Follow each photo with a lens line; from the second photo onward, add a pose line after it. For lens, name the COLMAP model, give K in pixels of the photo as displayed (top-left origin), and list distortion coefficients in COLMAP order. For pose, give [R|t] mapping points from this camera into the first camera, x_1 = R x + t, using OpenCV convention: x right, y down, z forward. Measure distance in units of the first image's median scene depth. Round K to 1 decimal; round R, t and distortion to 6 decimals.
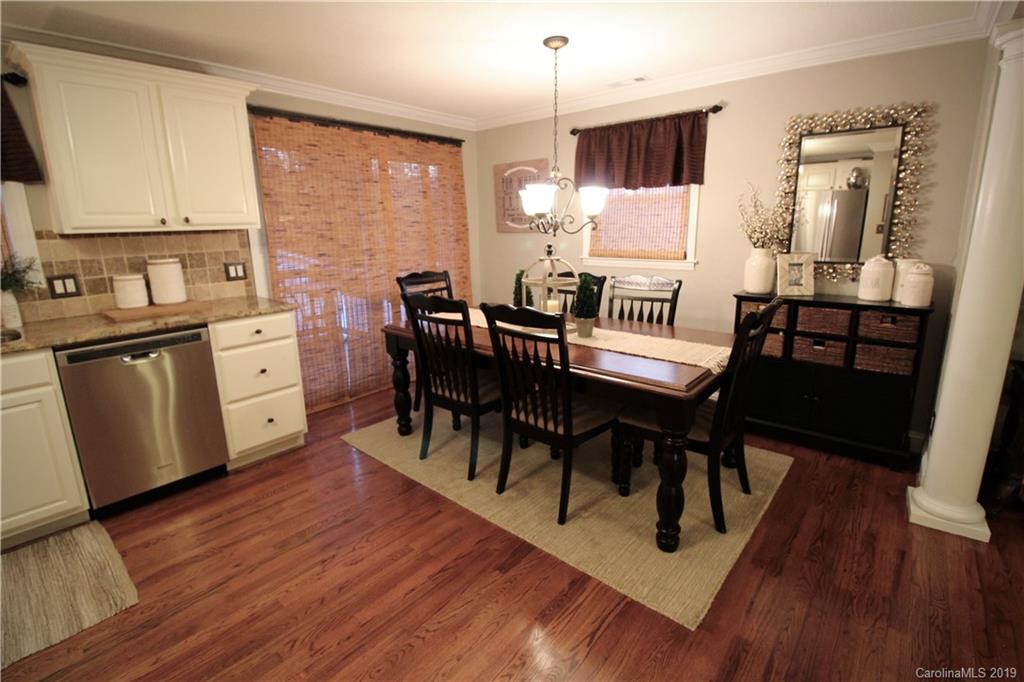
lens RADIAL K [[479.5, 0, 505.2], [0, 479.5, 332.7], [0, 0, 1]] dist [0.001354, -0.005289]
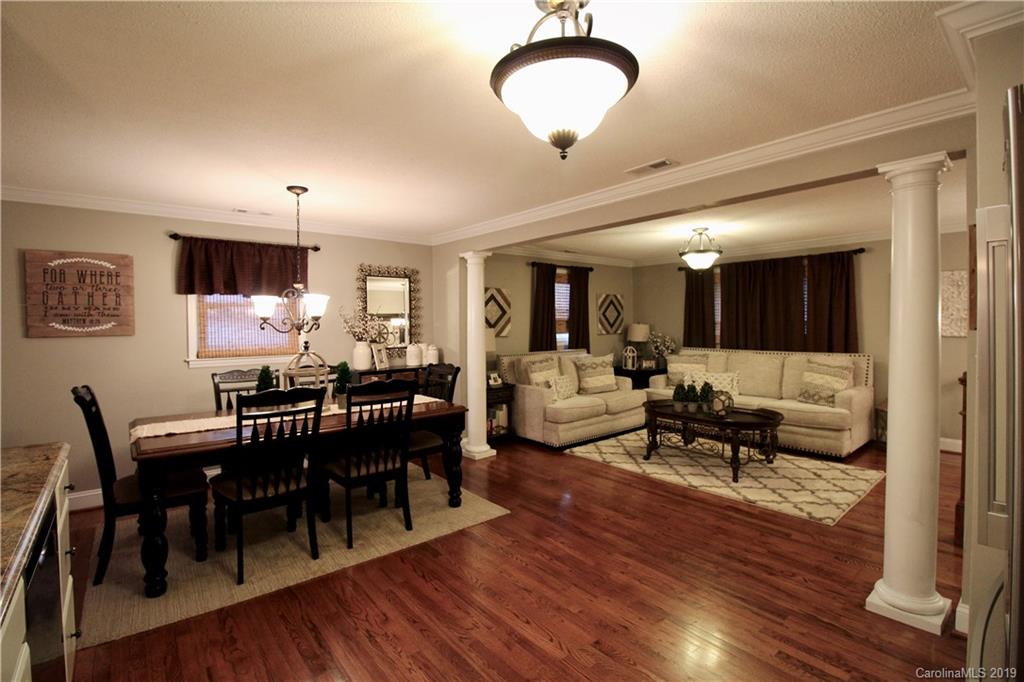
lens RADIAL K [[479.5, 0, 514.7], [0, 479.5, 333.1], [0, 0, 1]] dist [0.001354, -0.005289]
pose [[0.156253, -0.008824, 0.987678, -1.015576], [0.225212, 0.973938, -0.026928, -0.050359], [-0.961699, 0.226645, 0.154167, 0.290231]]
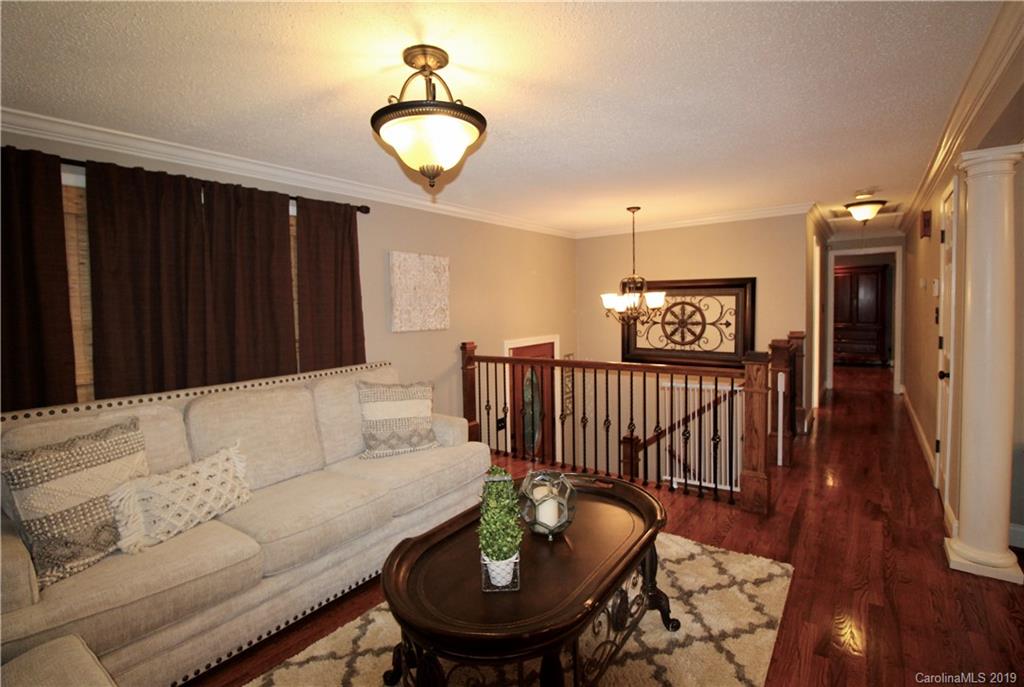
lens RADIAL K [[479.5, 0, 515.6], [0, 479.5, 324.7], [0, 0, 1]] dist [0.001354, -0.005289]
pose [[-0.996214, 0.038498, -0.077946, 0.852040], [0.016298, 0.963412, 0.267527, -0.153782], [0.085394, 0.265244, -0.960392, 0.545289]]
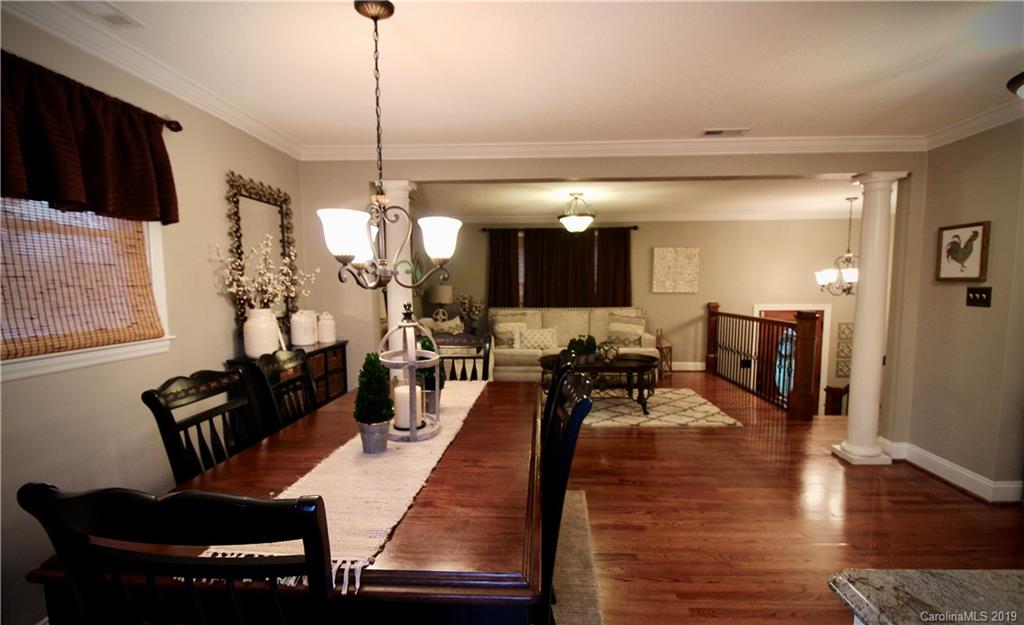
lens RADIAL K [[479.6, 0, 524.0], [0, 479.6, 346.1], [0, 0, 1]] dist [-0.020825, -0.000048]
pose [[-0.620516, -0.078829, 0.780222, -0.527852], [0.191445, 0.949603, 0.248199, -0.259087], [-0.760466, 0.303381, -0.574152, 1.261509]]
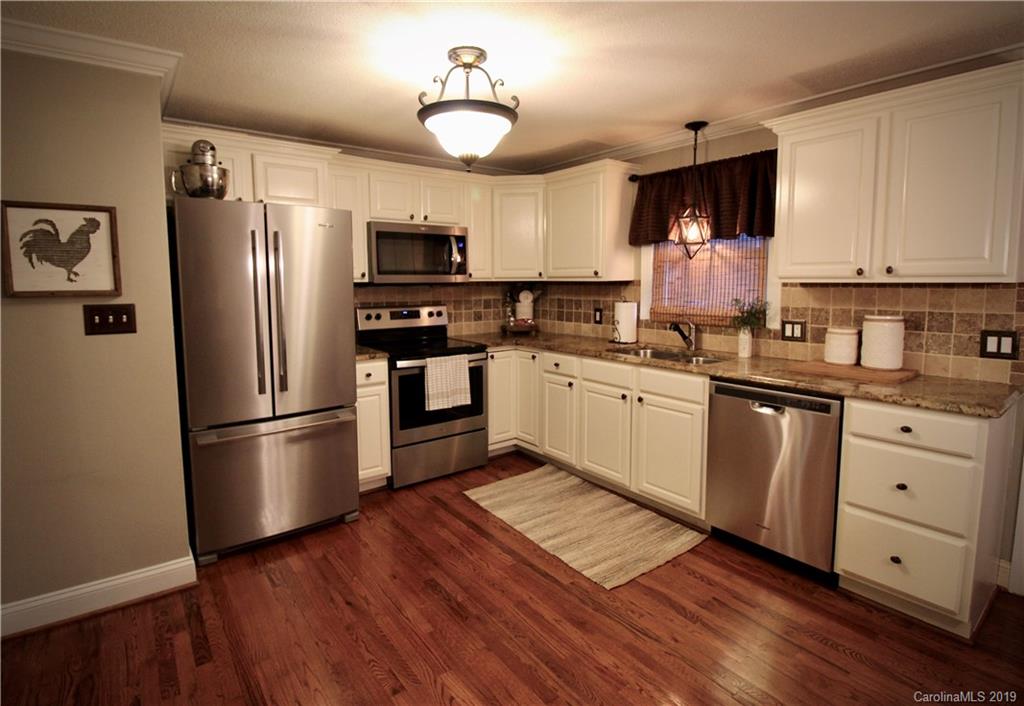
lens RADIAL K [[510.5, 0, 496.8], [0, 510.5, 331.3], [0, 0, 1]] dist [-0.010917, -0.005869]
pose [[-0.213047, 0.118997, -0.969768, 0.289495], [-0.208259, 0.964215, 0.164067, -0.131271], [0.954588, 0.236917, -0.180640, 0.522385]]
